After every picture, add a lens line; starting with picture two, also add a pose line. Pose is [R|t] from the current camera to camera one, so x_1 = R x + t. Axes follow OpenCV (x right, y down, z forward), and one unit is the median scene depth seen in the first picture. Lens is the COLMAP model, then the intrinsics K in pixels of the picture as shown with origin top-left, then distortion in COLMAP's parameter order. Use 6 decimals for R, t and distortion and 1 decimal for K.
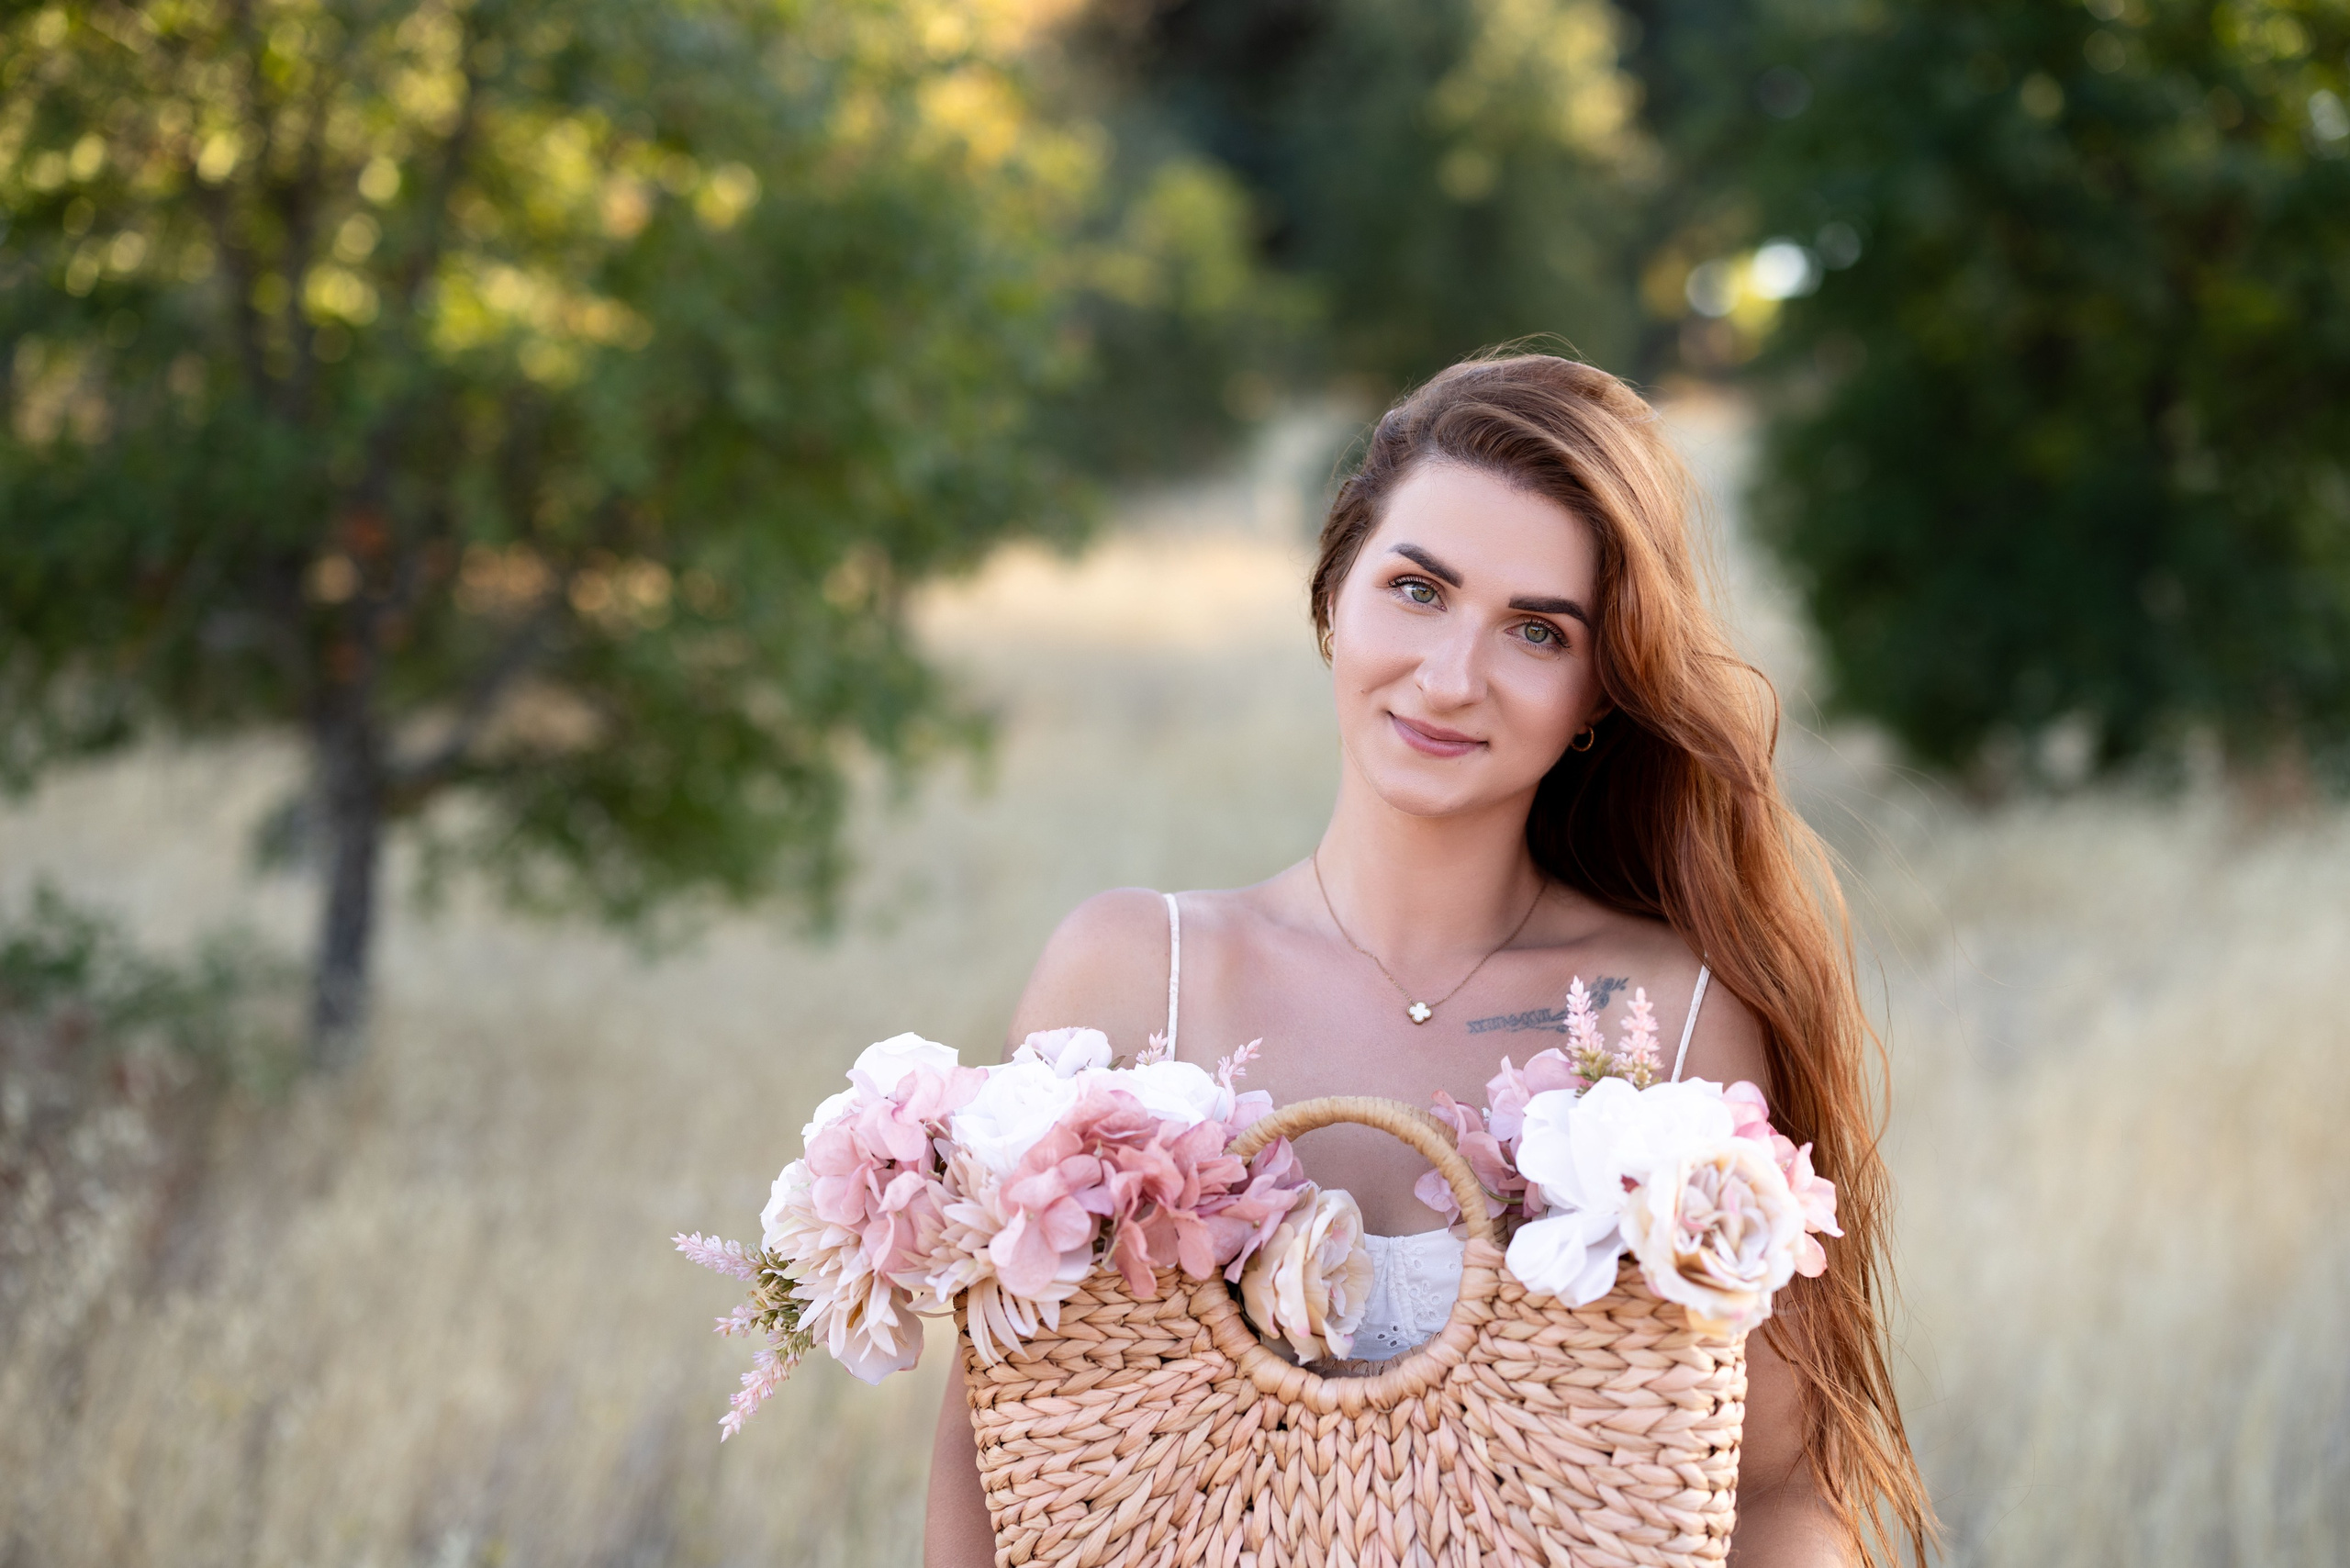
lens RADIAL K [[3342.4, 0, 1185.2], [0, 3342.4, 794.5], [0, 0, 1]] dist [-0.035527, 0.000000]
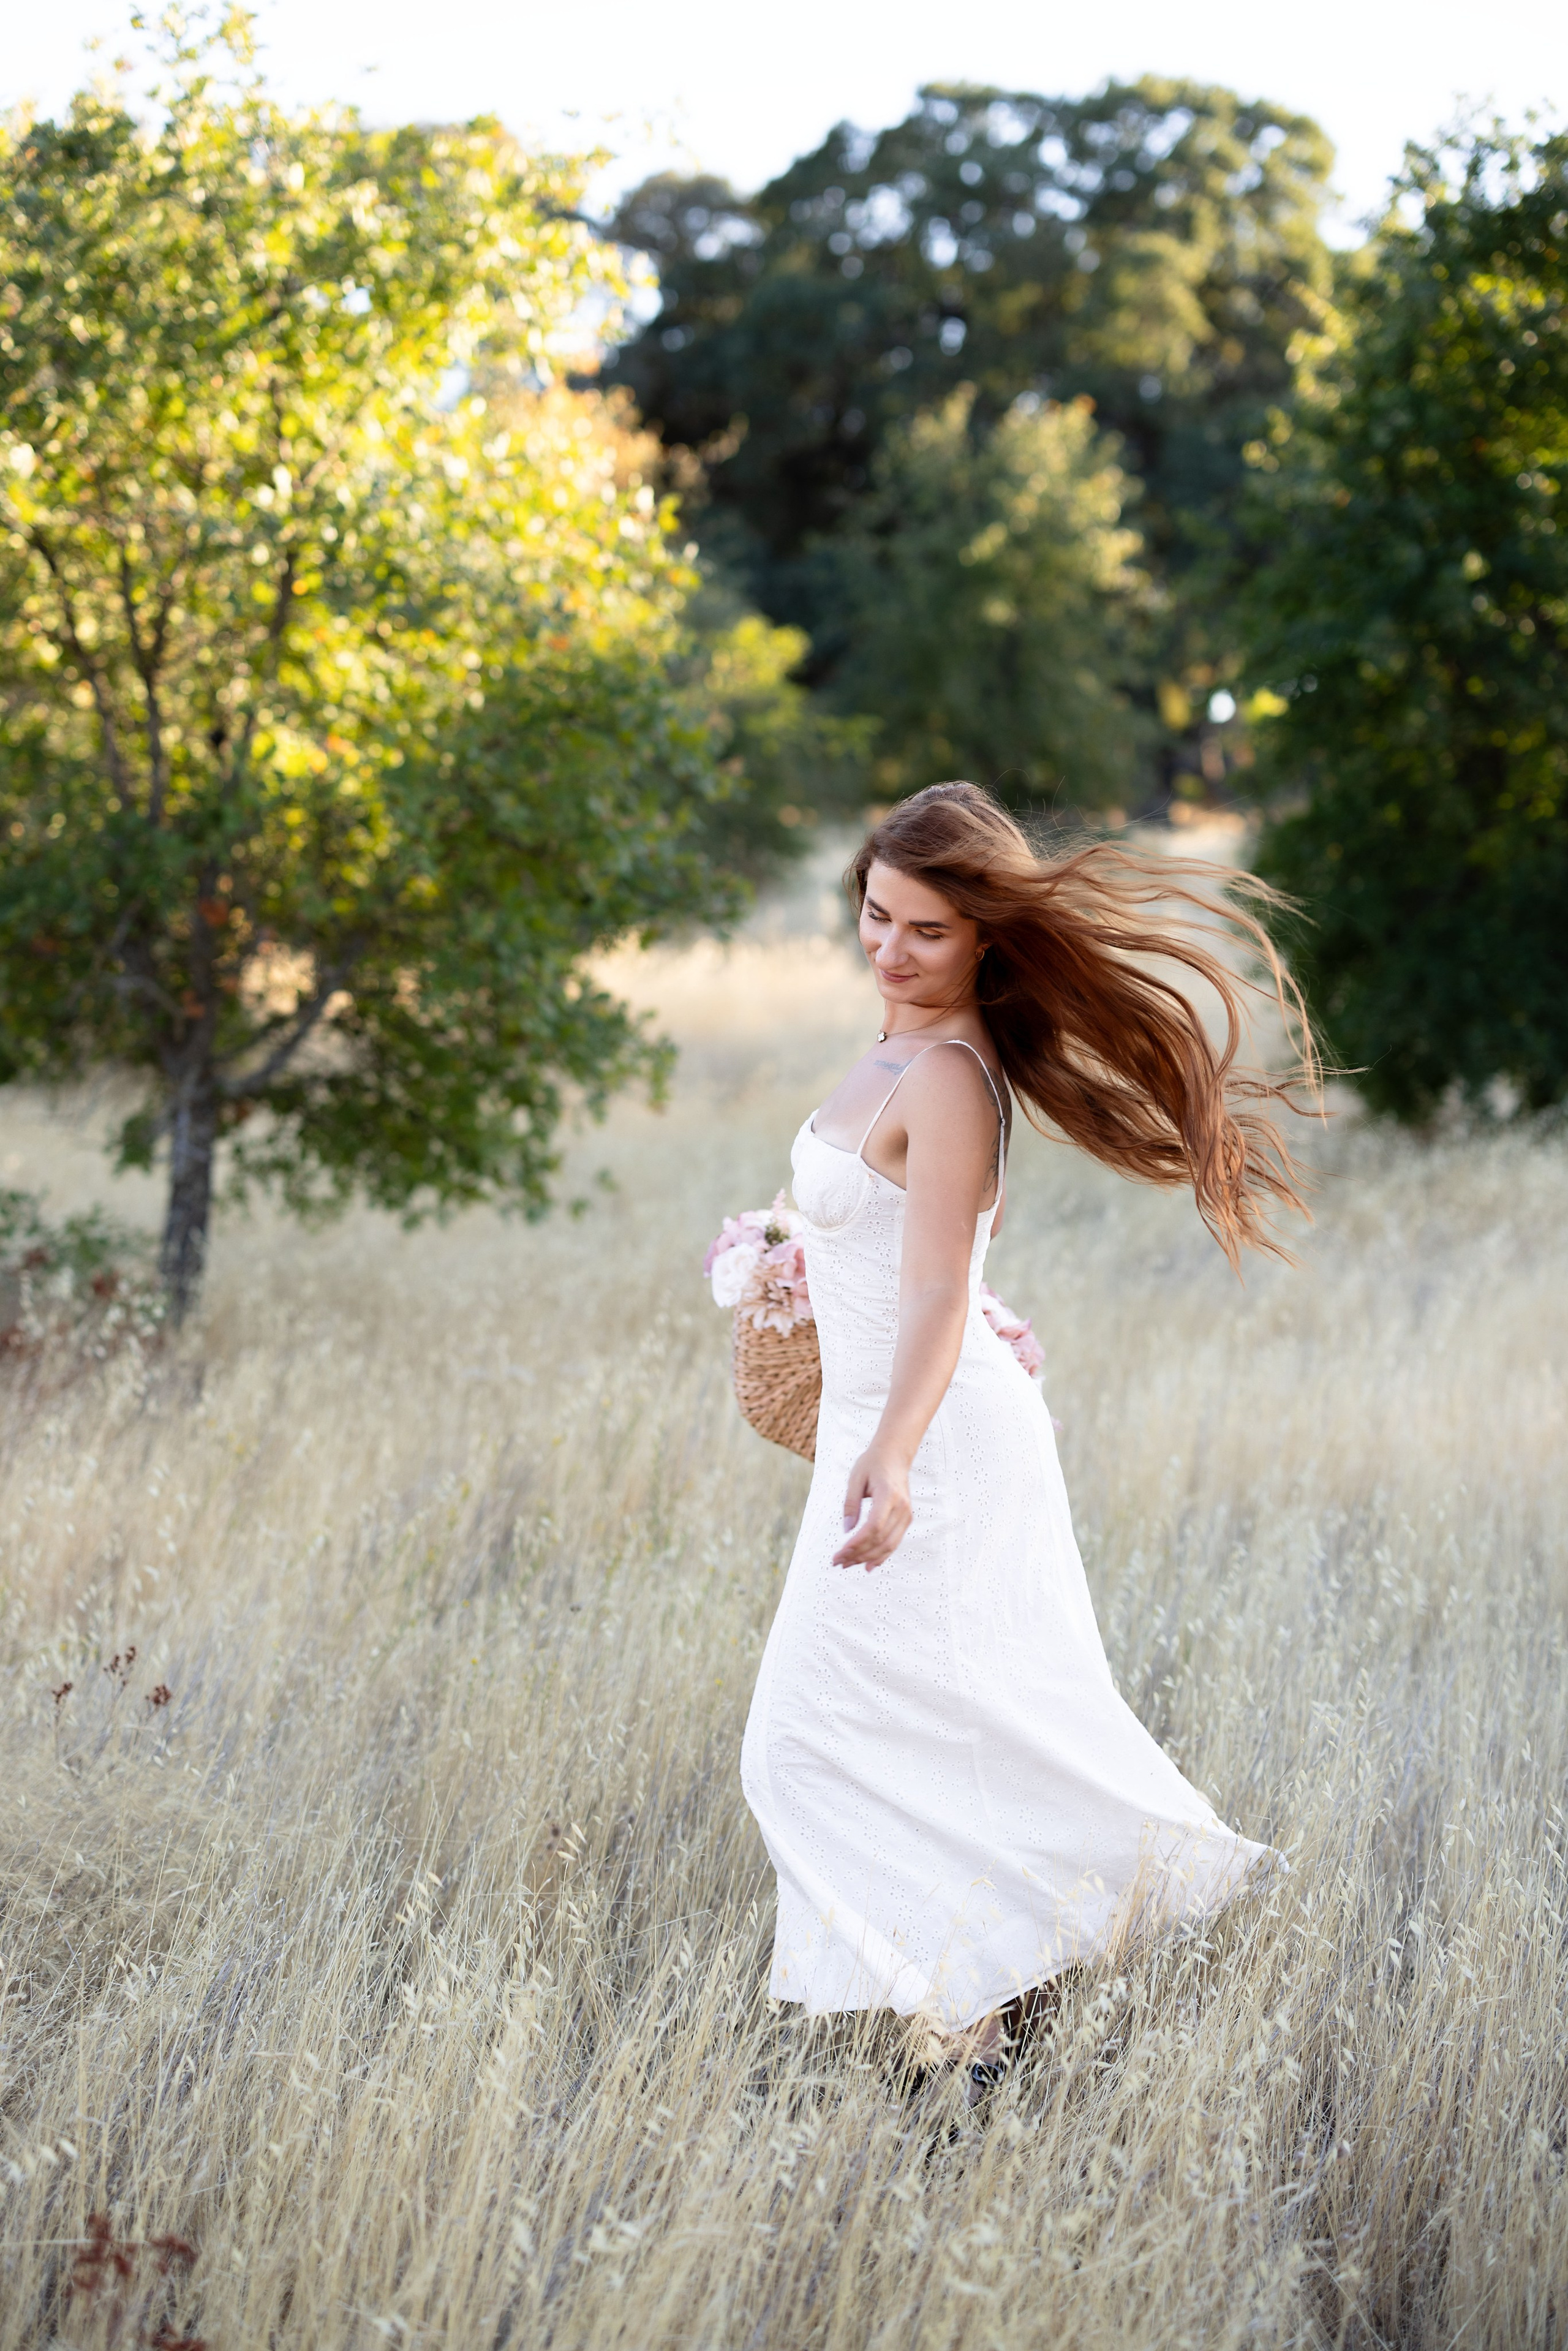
lens RADIAL K [[3343.5, 0, 776.4], [0, 3343.5, 1165.9], [0, 0, 1]] dist [-0.035527, 0.000000]
pose [[0.999777, -0.010323, 0.018447, -0.033751], [0.010570, 0.999855, -0.013332, 0.037956], [-0.018307, 0.013524, 0.999741, -0.315455]]
